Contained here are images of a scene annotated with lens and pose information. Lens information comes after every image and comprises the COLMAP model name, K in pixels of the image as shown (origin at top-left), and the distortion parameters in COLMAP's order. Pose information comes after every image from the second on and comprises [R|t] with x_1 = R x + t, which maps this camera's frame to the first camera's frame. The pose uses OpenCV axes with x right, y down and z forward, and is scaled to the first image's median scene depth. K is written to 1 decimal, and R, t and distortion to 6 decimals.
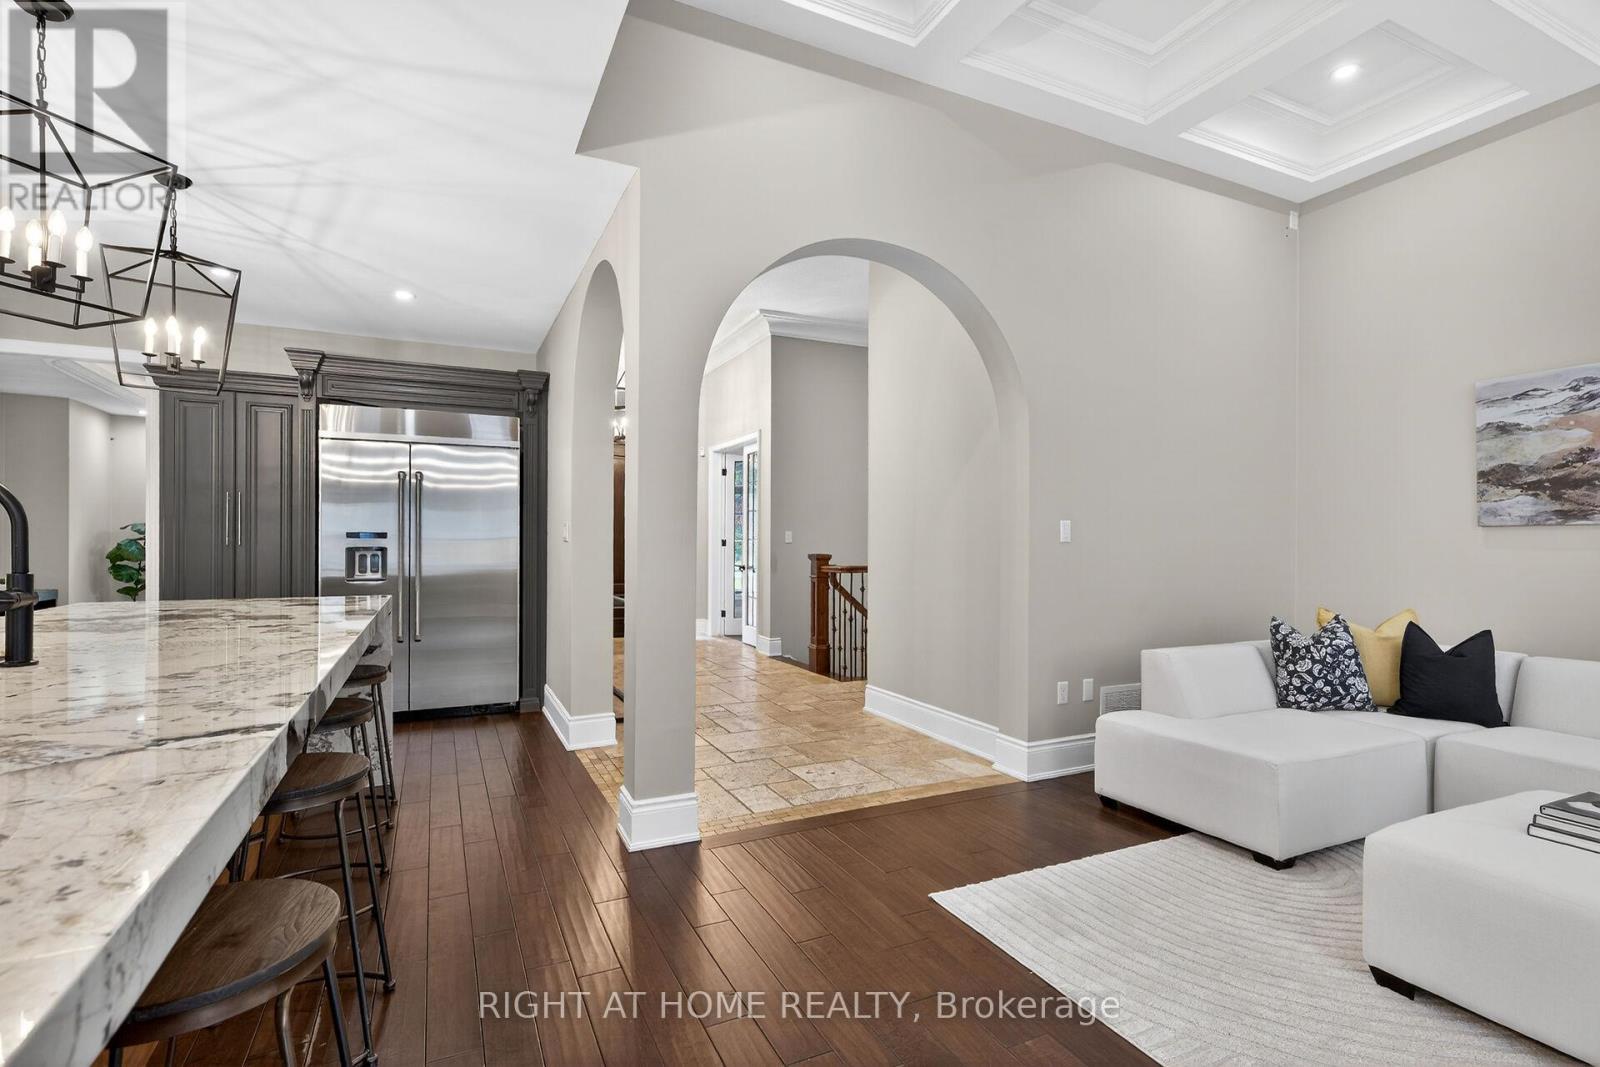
lens RADIAL K [[755.8, 0, 795.4], [0, 755.8, 536.0], [0, 0, 1]] dist [0.003508, 0.000307]
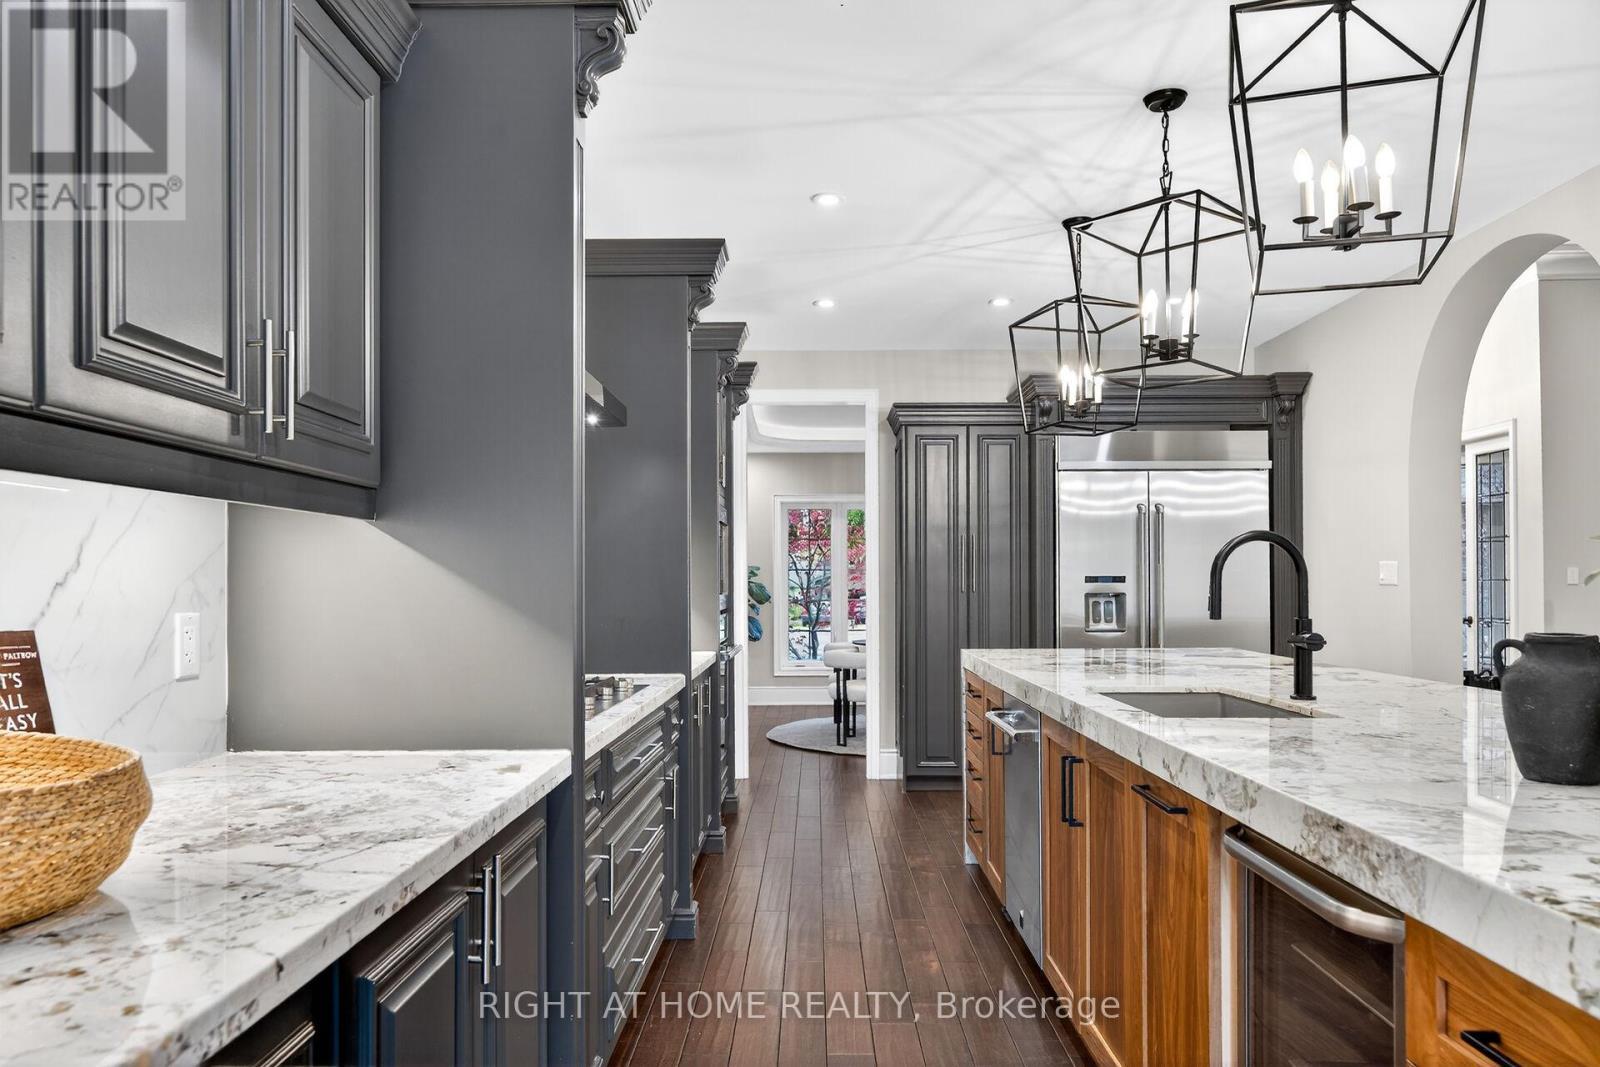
lens RADIAL K [[1076.6, 0, 809.5], [0, 1076.6, 571.2], [0, 0, 1]] dist [0.037397, -0.029674]
pose [[0.901181, -0.012044, -0.433275, -0.441507], [0.011215, 0.999927, -0.004469, -0.011522], [0.433297, -0.000832, 0.901251, -0.355206]]
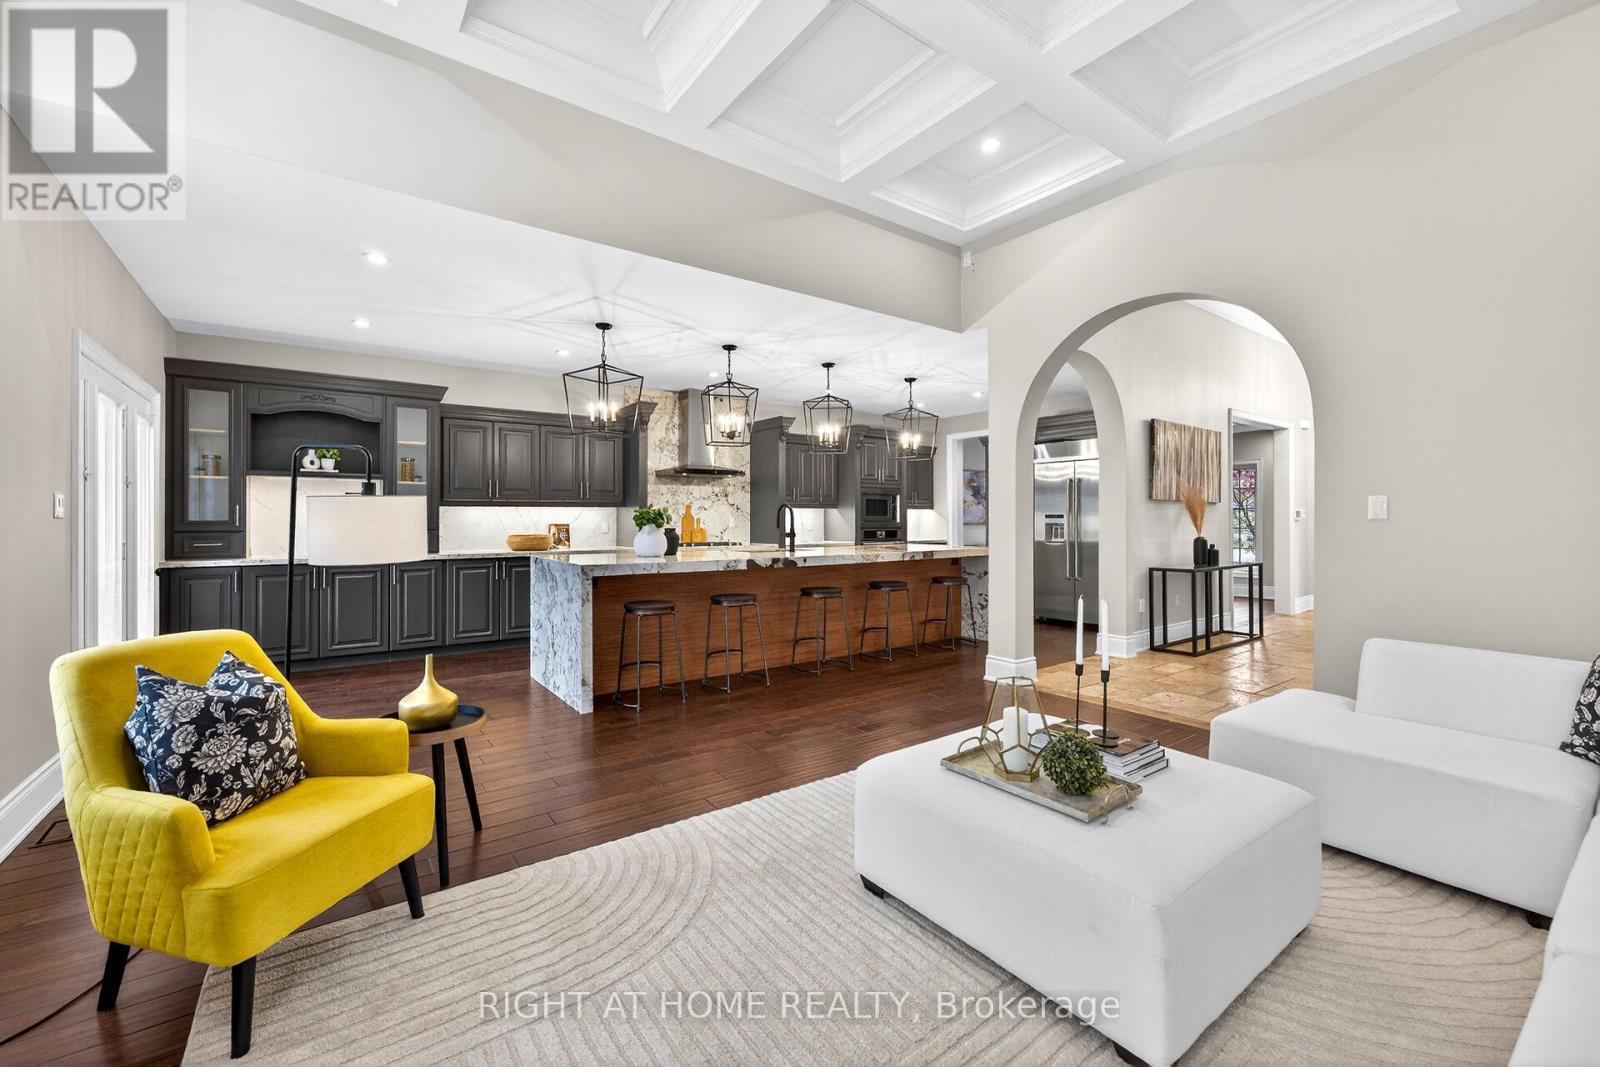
lens RADIAL K [[649.2, 0, 779.9], [0, 649.2, 521.5], [0, 0, 1]] dist [-0.000727, -0.000010]
pose [[0.174289, 0.001450, -0.984693, 1.057475], [0.011448, 0.999928, 0.003498, -0.001933], [0.984628, -0.011883, 0.174260, 0.149206]]
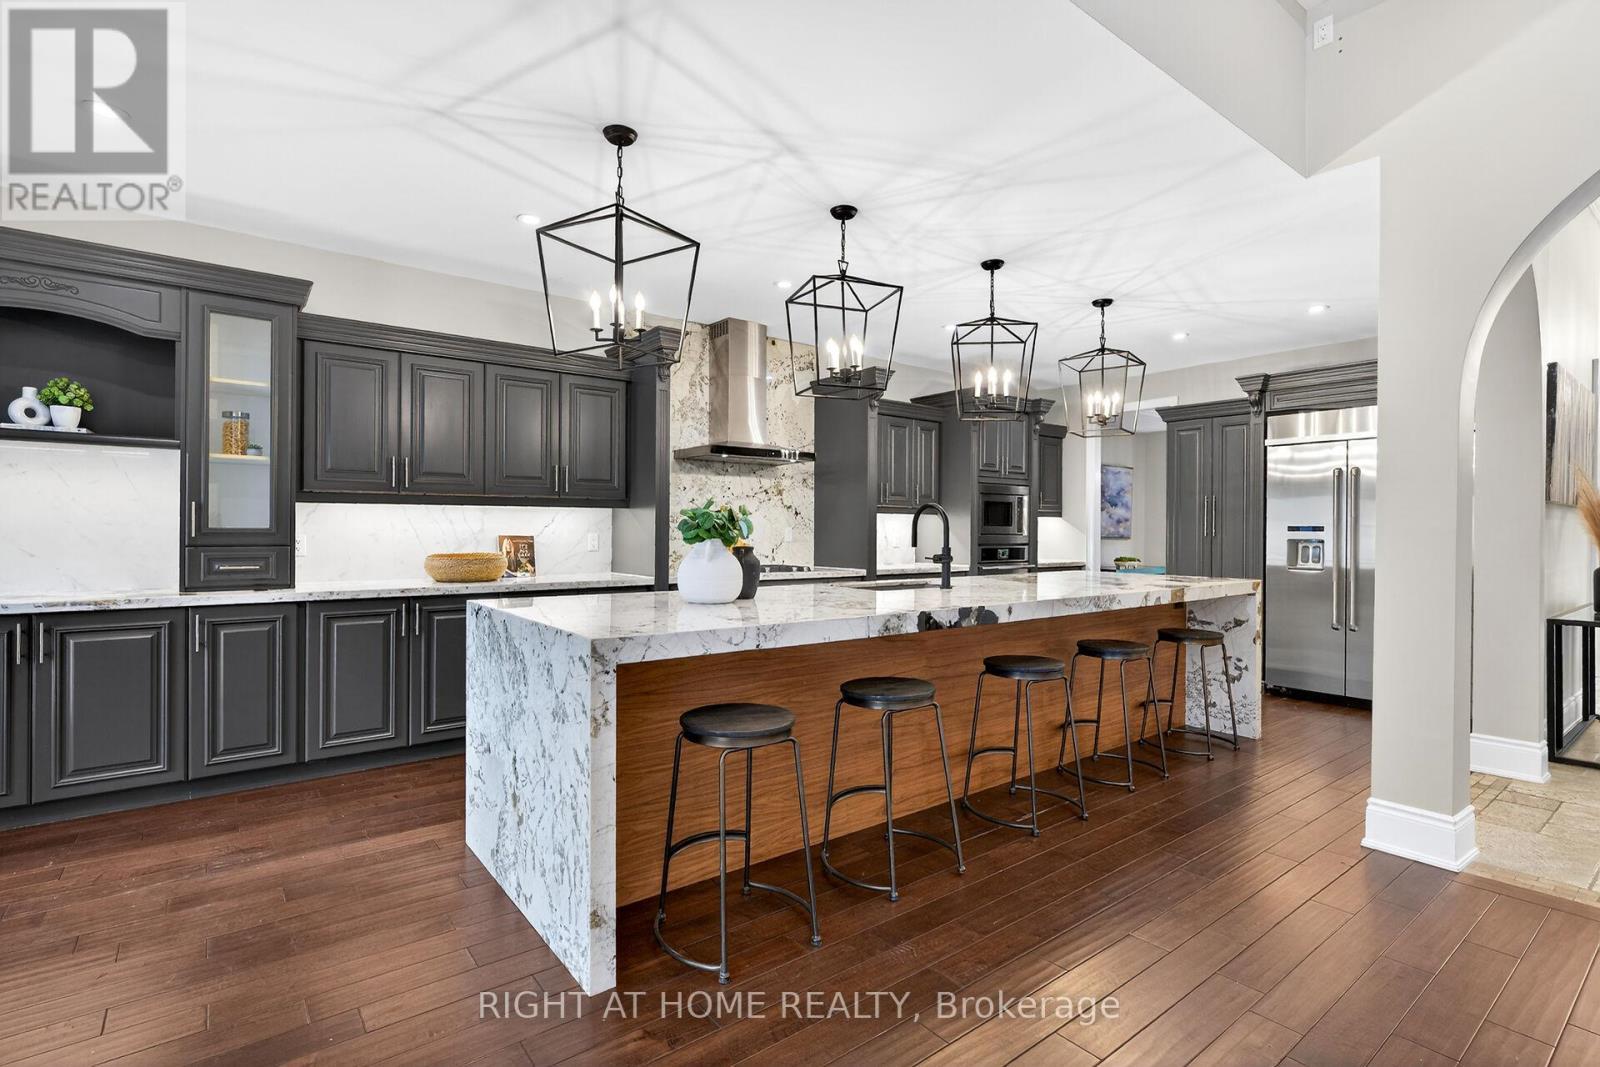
lens RADIAL K [[755.8, 0, 795.4], [0, 755.8, 536.0], [0, 0, 1]] dist [0.003508, 0.000307]
pose [[0.215504, 0.006908, -0.976478, 0.475463], [0.004274, 0.999959, 0.008018, -0.003198], [0.976494, -0.005901, 0.215466, 0.036672]]
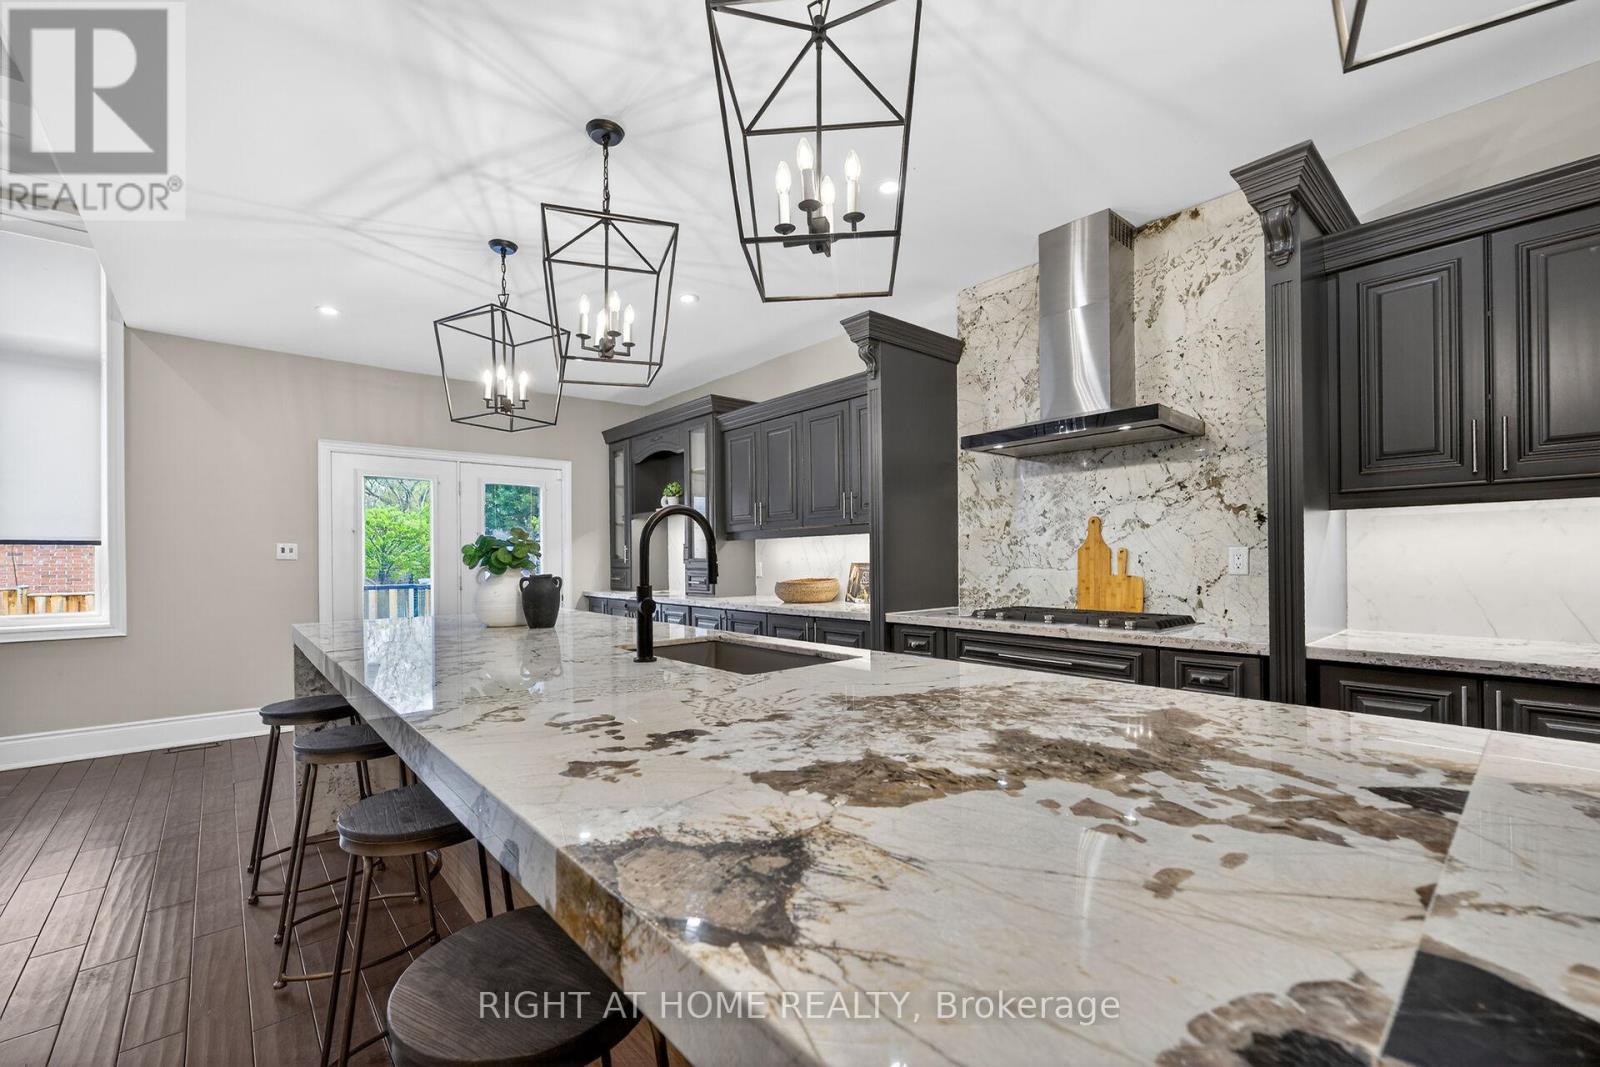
lens RADIAL K [[665.6, 0, 808.9], [0, 665.6, 559.4], [0, 0, 1]] dist [-0.002787, 0.000046]
pose [[-0.959523, 0.008151, -0.281512, -0.435933], [0.010267, 0.999929, -0.006044, 0.004965], [0.281443, -0.008689, -0.959539, 0.941975]]
